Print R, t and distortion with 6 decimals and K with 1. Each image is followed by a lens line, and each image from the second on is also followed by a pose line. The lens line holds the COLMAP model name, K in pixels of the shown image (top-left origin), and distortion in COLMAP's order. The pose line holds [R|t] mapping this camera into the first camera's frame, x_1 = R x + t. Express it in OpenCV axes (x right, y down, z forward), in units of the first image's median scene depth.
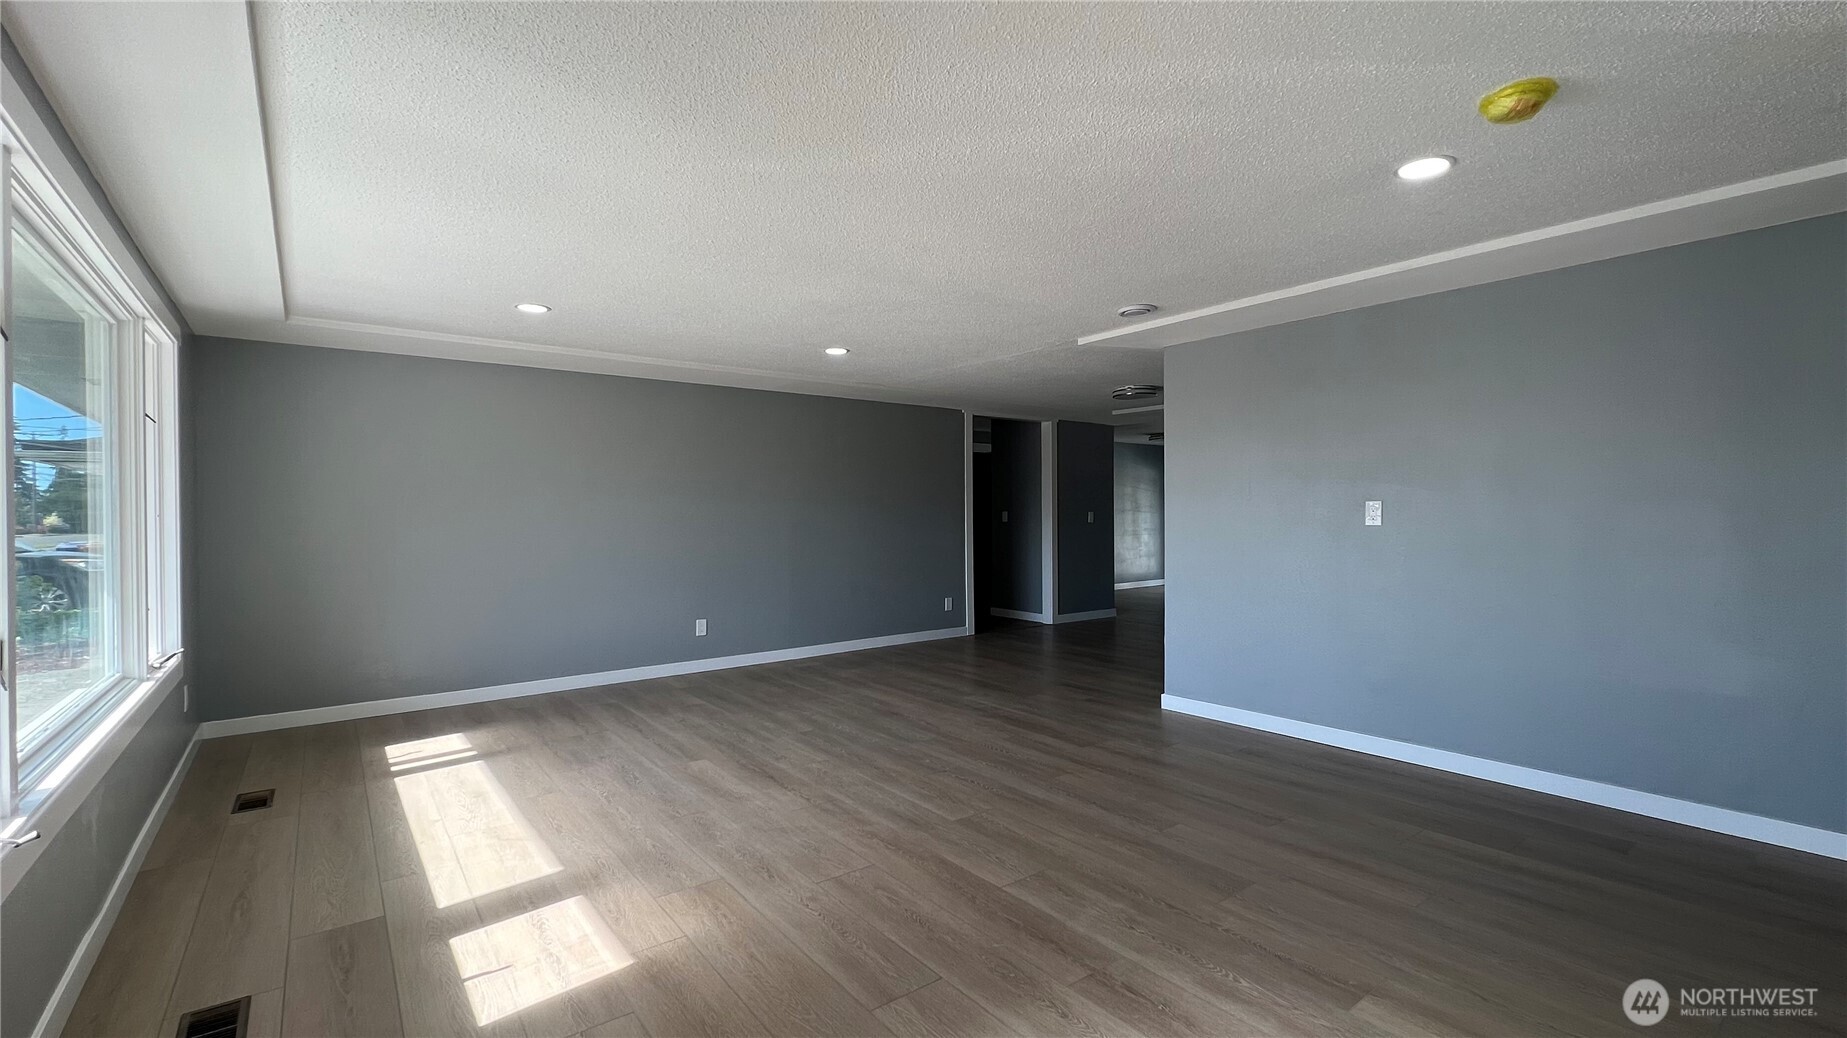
lens RADIAL K [[796.1, 0, 924.3], [0, 796.1, 518.7], [0, 0, 1]] dist [-0.000680, 0.000553]
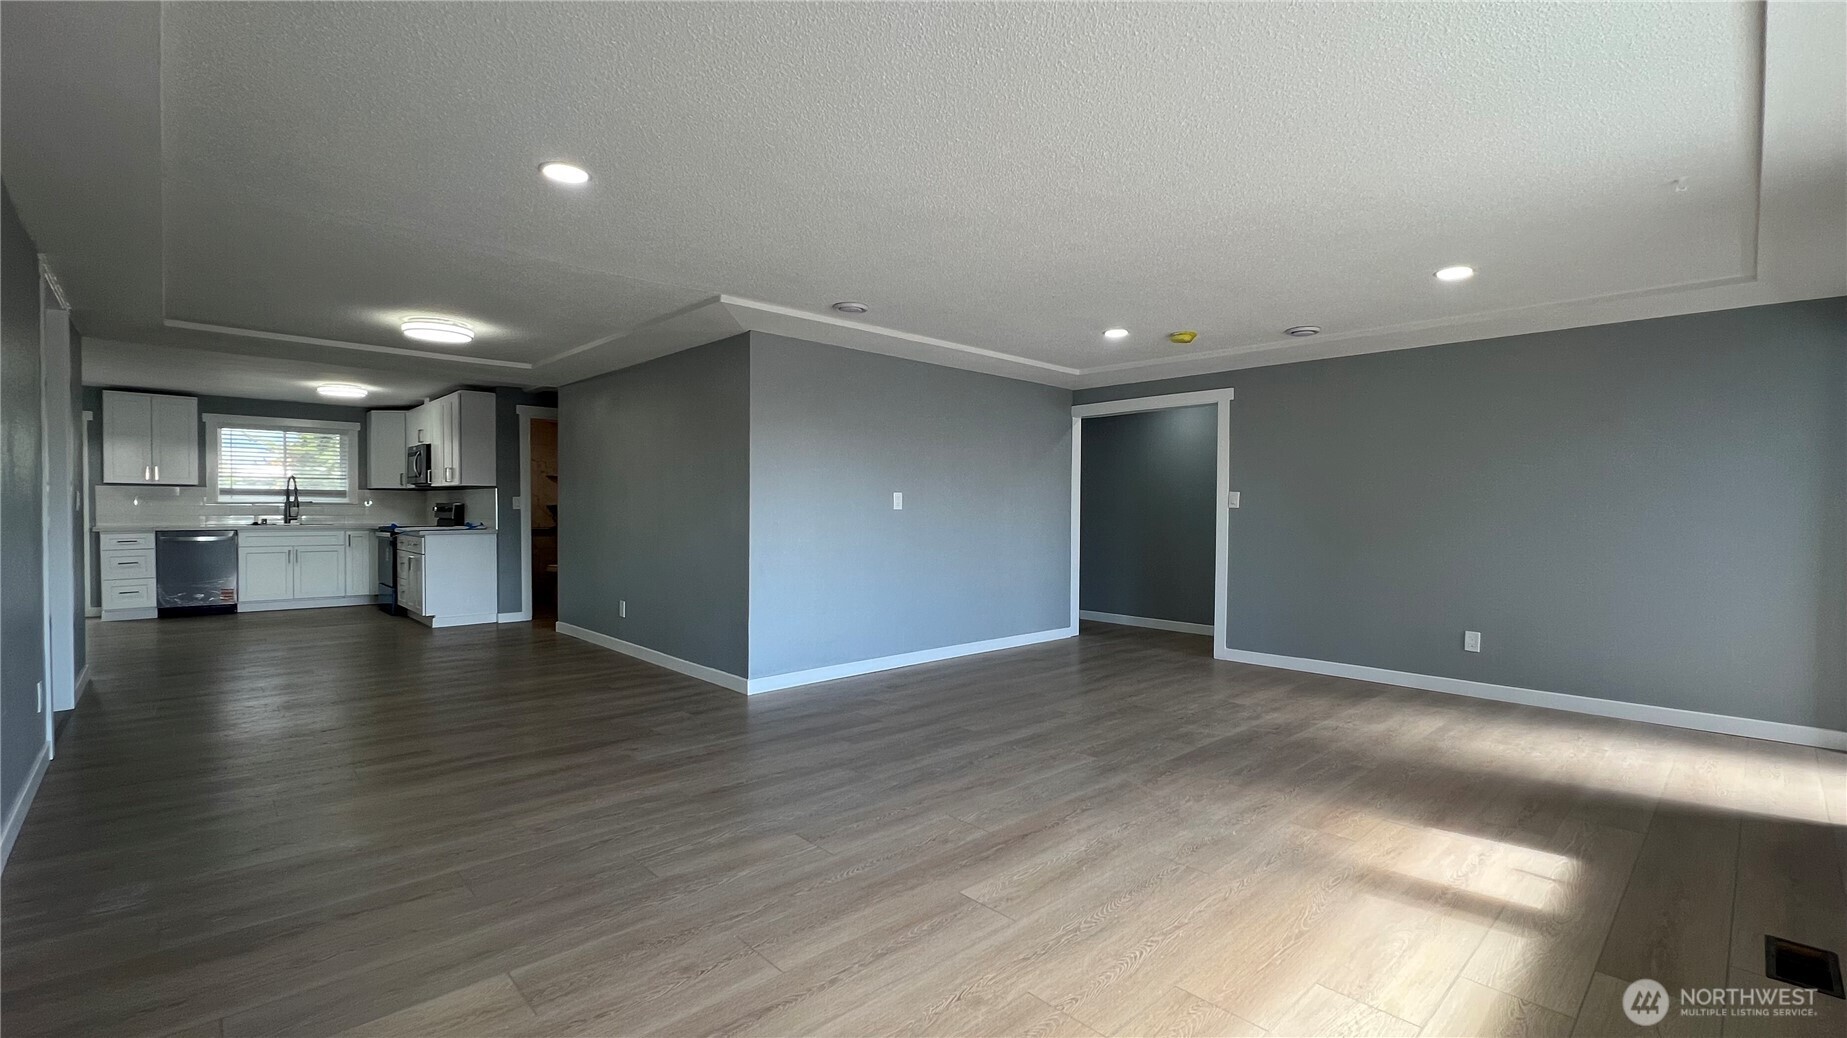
lens RADIAL K [[796.1, 0, 926.3], [0, 796.1, 520.0], [0, 0, 1]] dist [-0.000680, 0.000553]
pose [[-0.112312, -0.007543, 0.993644, -0.949480], [-0.001945, 0.999971, 0.007371, 0.017297], [-0.993671, -0.001105, -0.112323, 1.194160]]
